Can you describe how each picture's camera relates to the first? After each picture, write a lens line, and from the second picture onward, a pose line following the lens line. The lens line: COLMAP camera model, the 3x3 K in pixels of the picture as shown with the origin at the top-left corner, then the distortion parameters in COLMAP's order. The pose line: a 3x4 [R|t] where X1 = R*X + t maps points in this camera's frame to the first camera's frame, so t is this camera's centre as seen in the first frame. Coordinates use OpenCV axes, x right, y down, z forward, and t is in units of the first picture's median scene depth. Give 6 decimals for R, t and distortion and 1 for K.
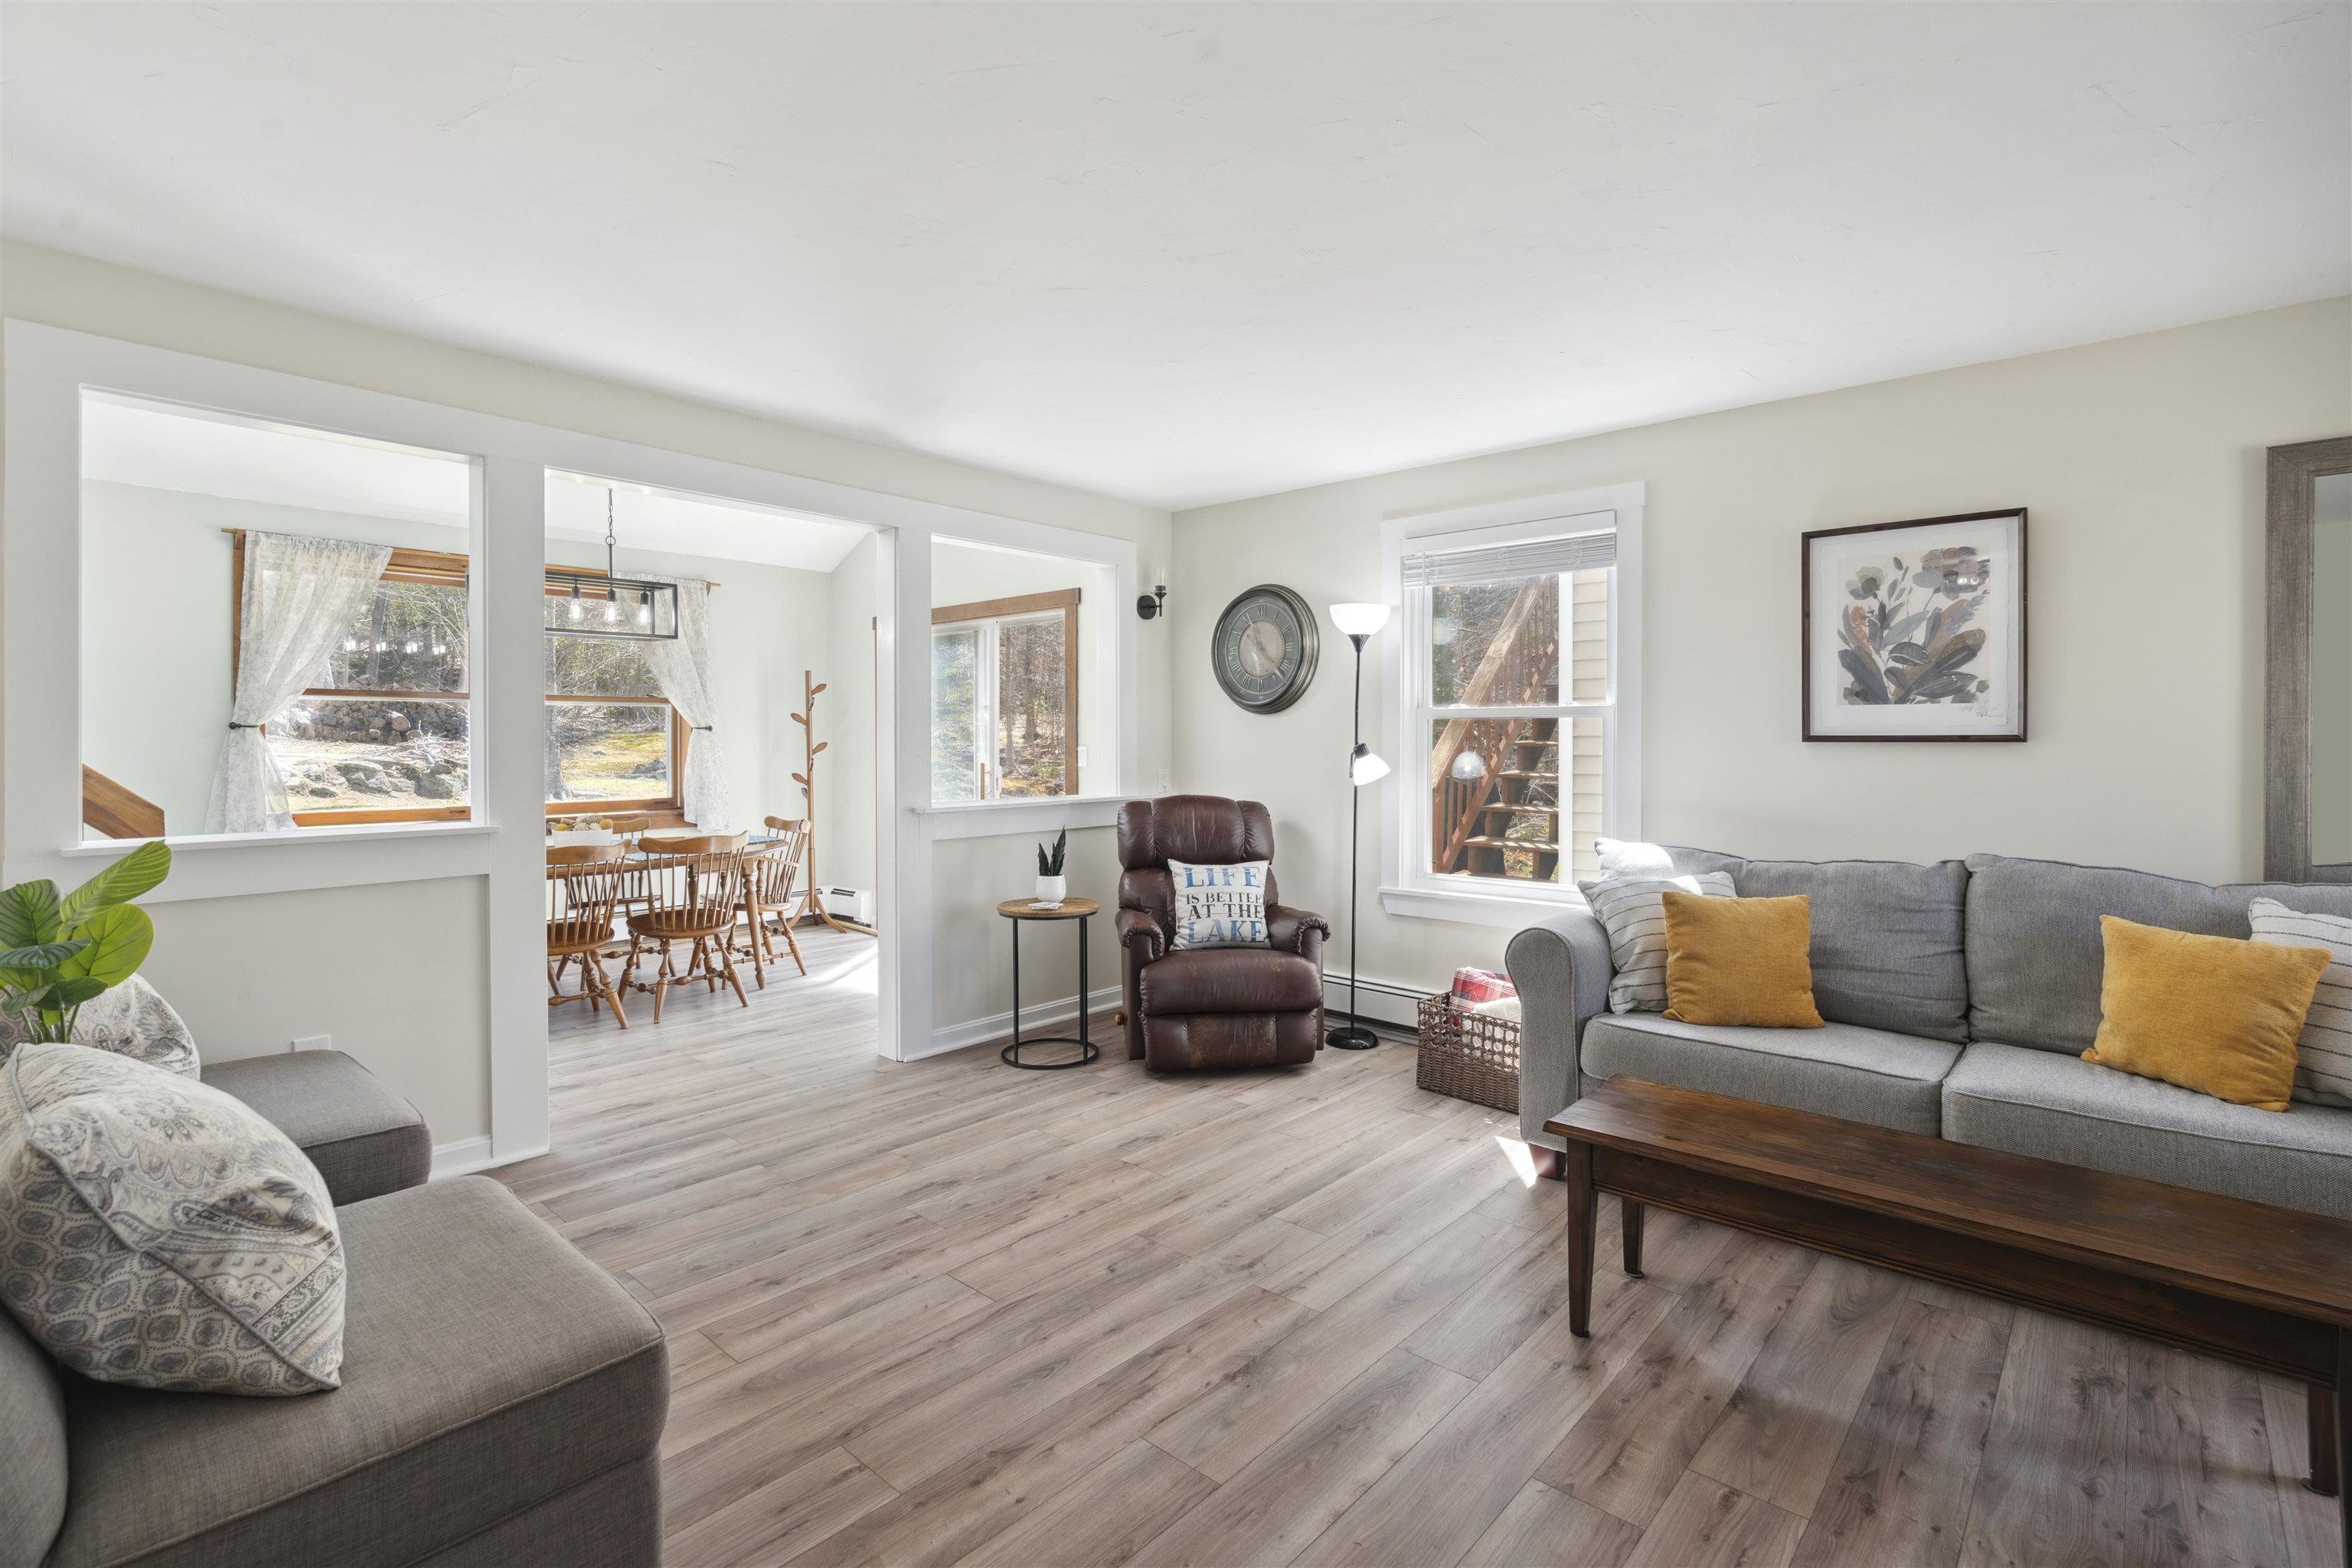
lens RADIAL K [[1114.4, 0, 1166.7], [0, 1114.4, 744.7], [0, 0, 1]] dist [-0.000142, 0.090636]
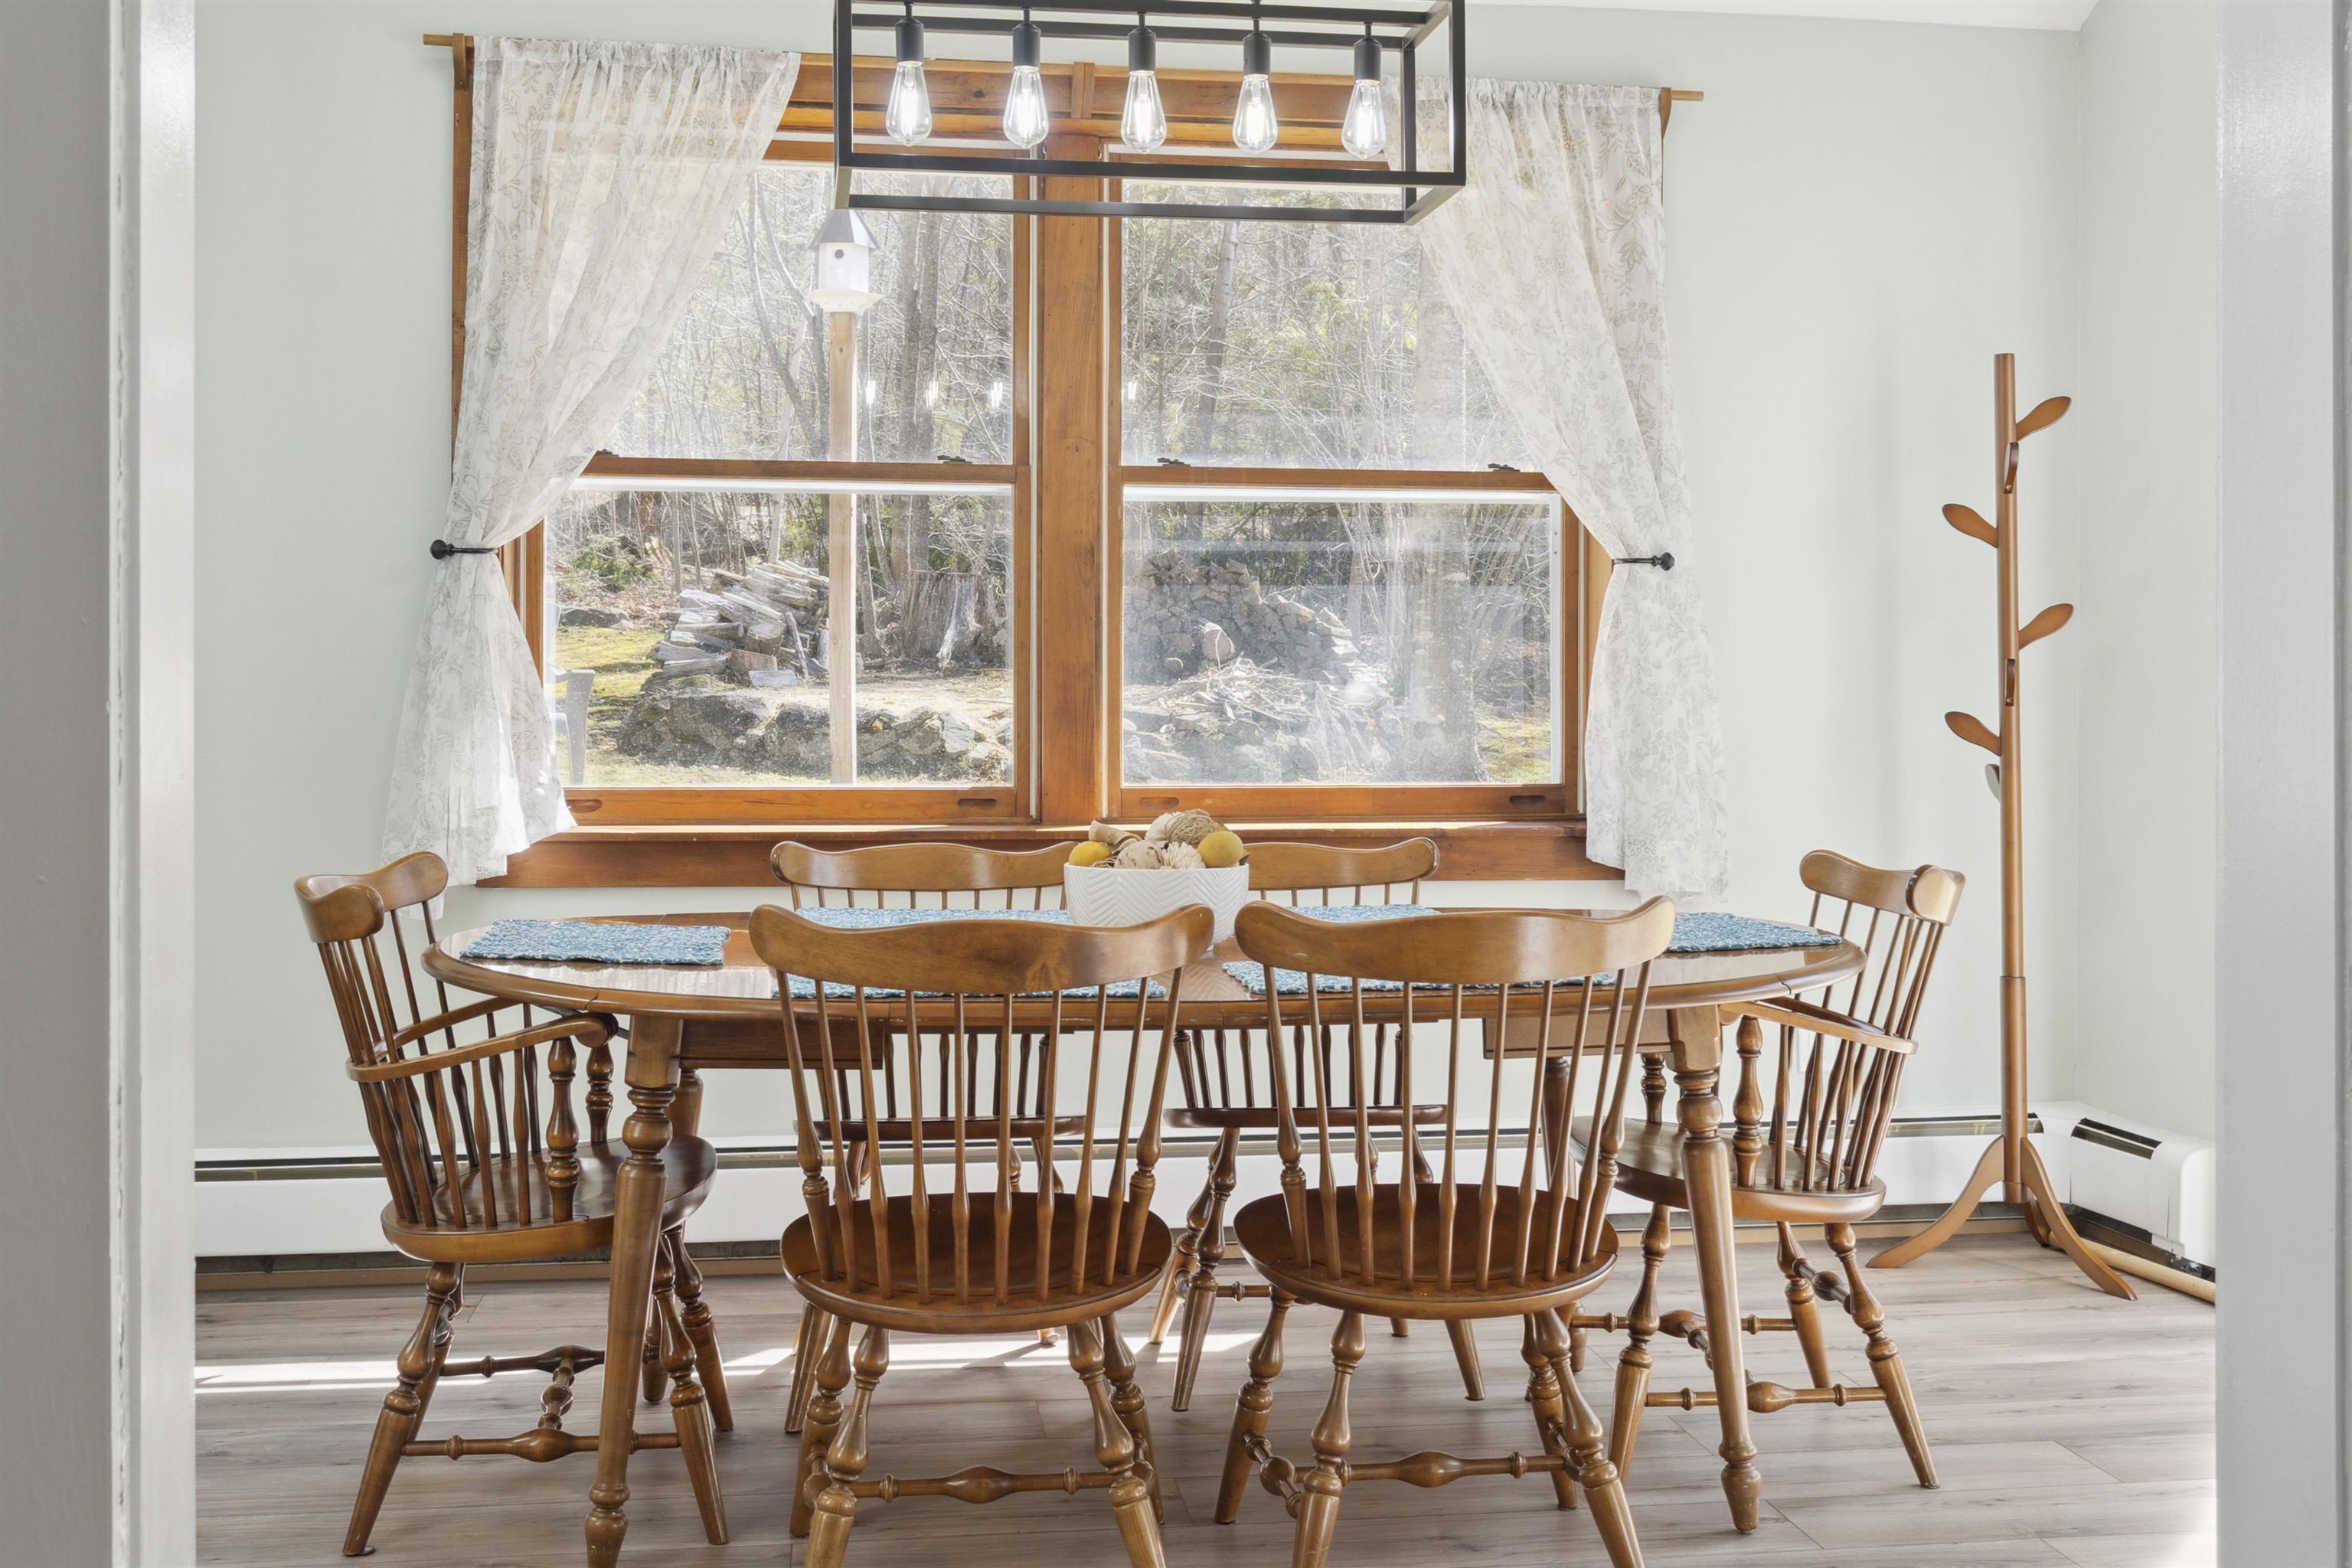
lens RADIAL K [[2169.4, 0, 1175.8], [0, 2169.4, 737.6], [0, 0, 1]] dist [0.152031, -0.658251]
pose [[0.747668, -0.001719, -0.664071, -0.113383], [0.001810, 0.999998, -0.000550, 0.034554], [0.664070, -0.000791, 0.747670, 0.469375]]
